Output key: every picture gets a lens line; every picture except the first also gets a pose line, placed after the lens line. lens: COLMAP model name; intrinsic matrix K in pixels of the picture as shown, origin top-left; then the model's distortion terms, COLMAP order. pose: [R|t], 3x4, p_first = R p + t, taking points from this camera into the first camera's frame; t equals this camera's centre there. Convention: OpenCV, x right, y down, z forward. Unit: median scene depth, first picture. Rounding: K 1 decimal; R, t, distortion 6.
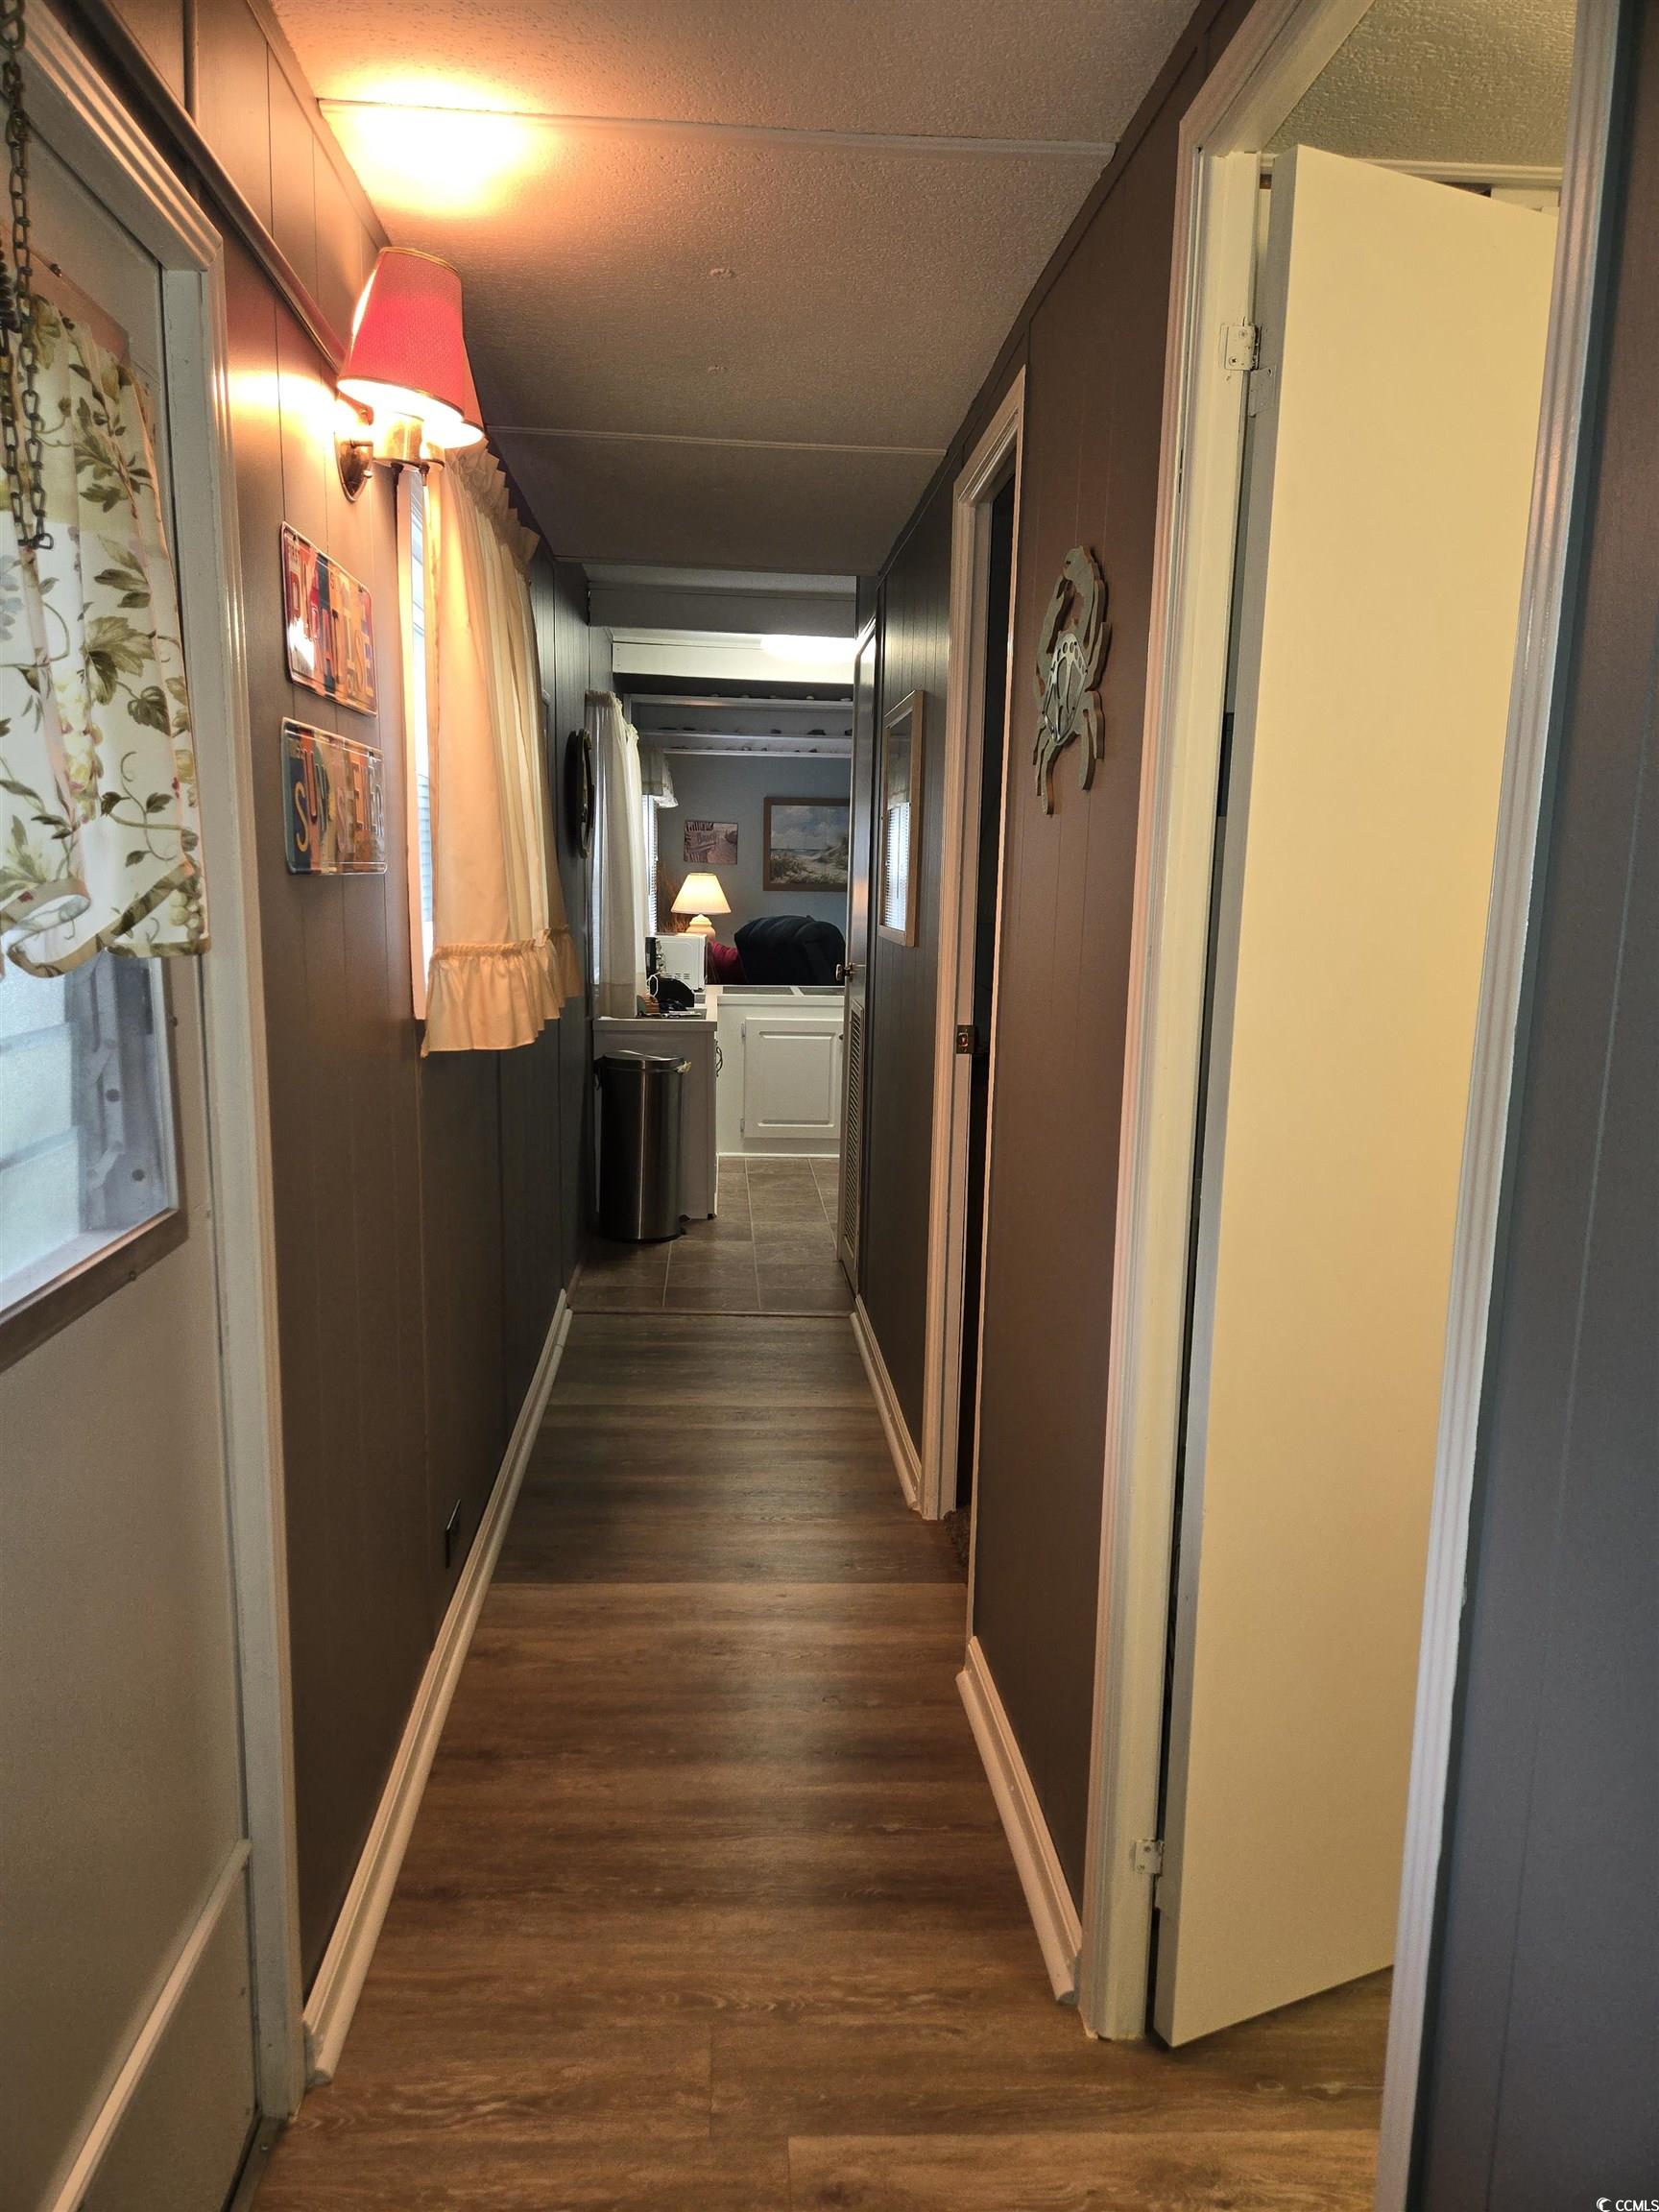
lens RADIAL K [[1503.0, 0, 829.5], [0, 1503.0, 1106.0], [0, 0, 1]] dist [0.023716, 0.001192]
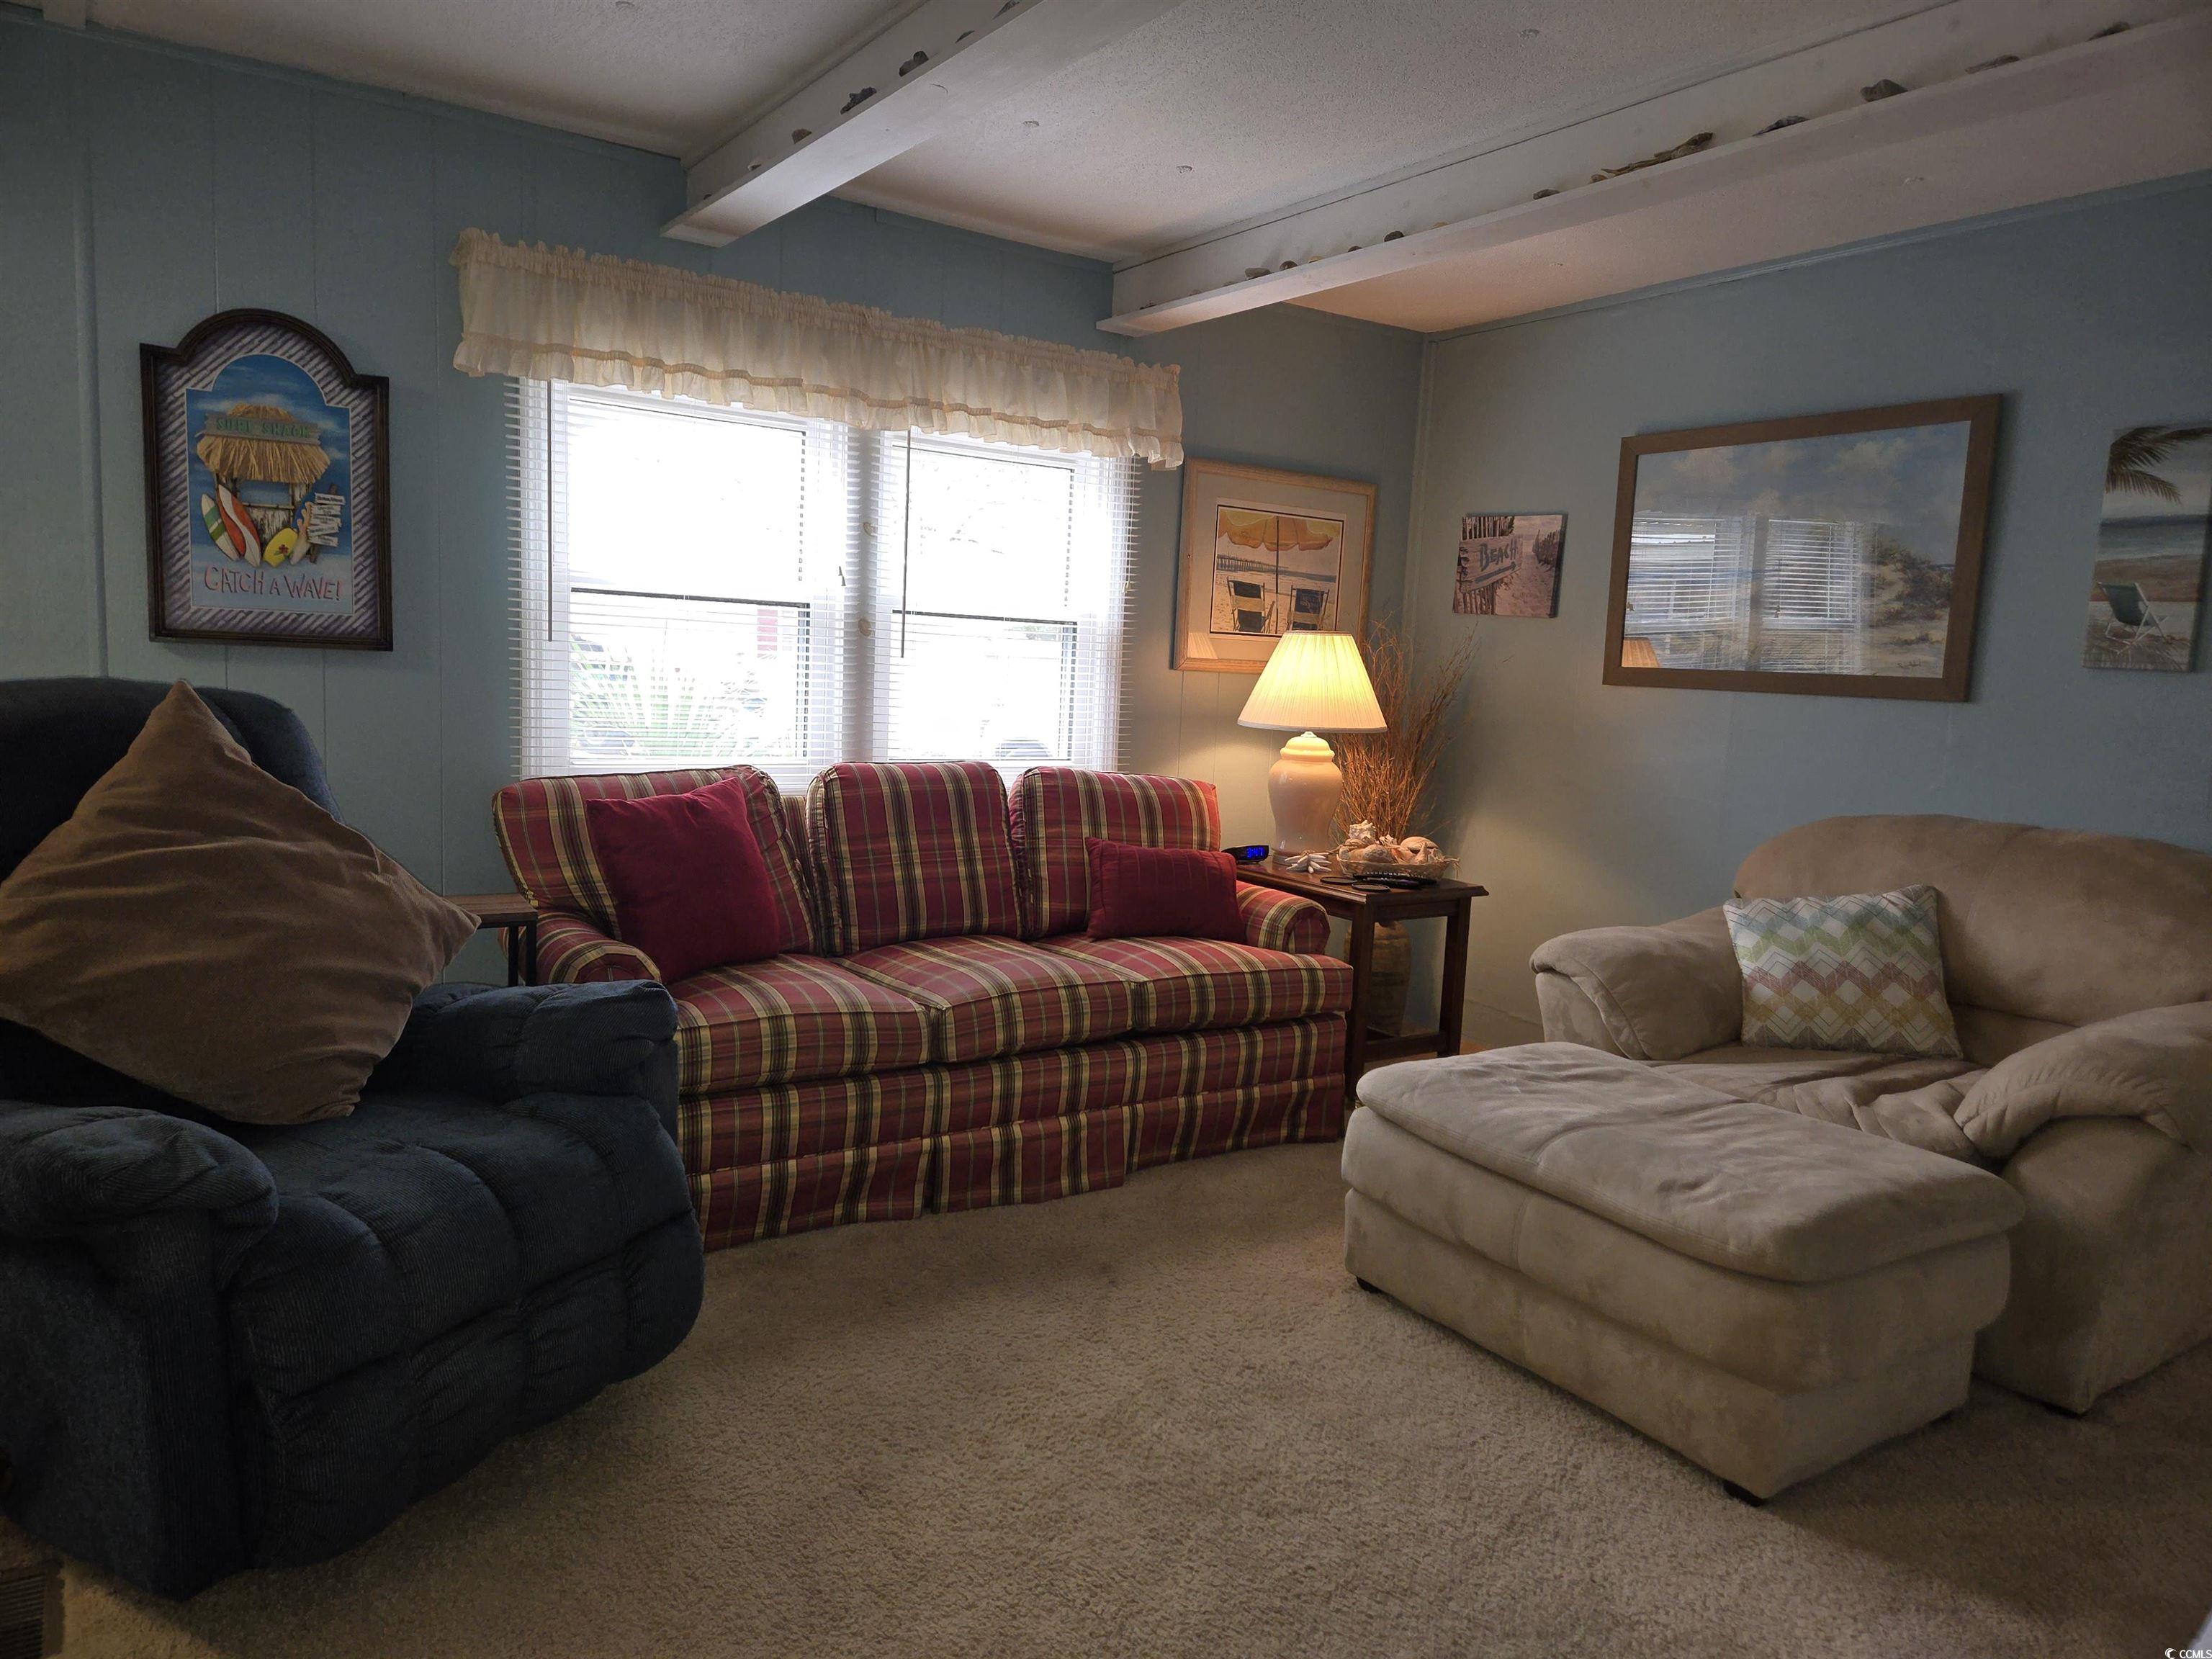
lens RADIAL K [[1503.0, 0, 1106.0], [0, 1503.0, 829.5], [0, 0, 1]] dist [0.023716, 0.001192]
pose [[0.509082, 0.087737, -0.856234, 0.234351], [-0.158771, 0.987292, 0.006767, -0.094719], [0.845947, 0.132500, 0.516543, 0.744977]]
